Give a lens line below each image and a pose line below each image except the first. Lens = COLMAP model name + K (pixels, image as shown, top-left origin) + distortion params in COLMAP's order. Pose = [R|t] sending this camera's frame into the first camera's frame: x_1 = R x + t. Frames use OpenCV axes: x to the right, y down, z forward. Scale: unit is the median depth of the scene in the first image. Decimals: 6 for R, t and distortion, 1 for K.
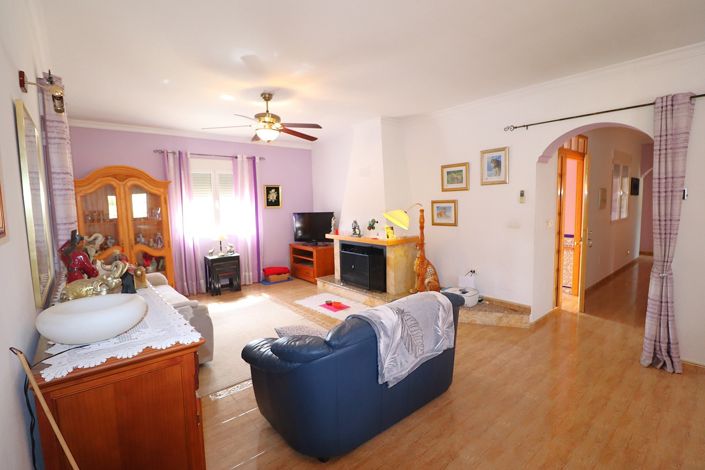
lens RADIAL K [[324.6, 0, 353.6], [0, 324.6, 231.3], [0, 0, 1]] dist [0.000030, -0.012212]
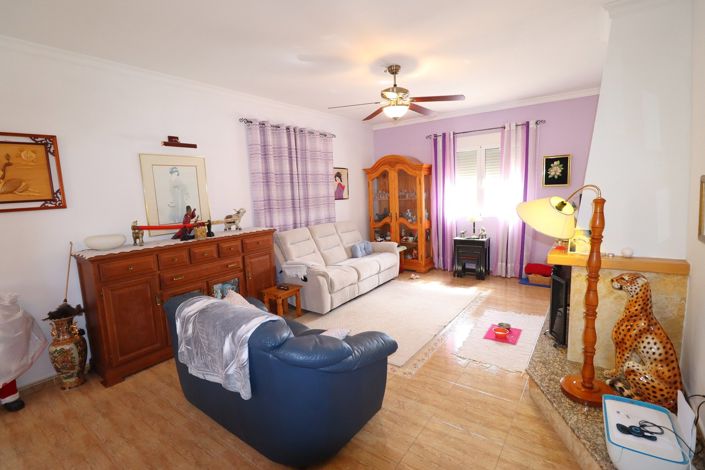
lens RADIAL K [[324.6, 0, 353.6], [0, 324.6, 231.3], [0, 0, 1]] dist [0.000030, -0.012212]
pose [[0.255387, 0.135229, -0.957335, 0.405871], [-0.051248, 0.990672, 0.126267, -0.047026], [0.965480, 0.016815, 0.259935, 0.420465]]
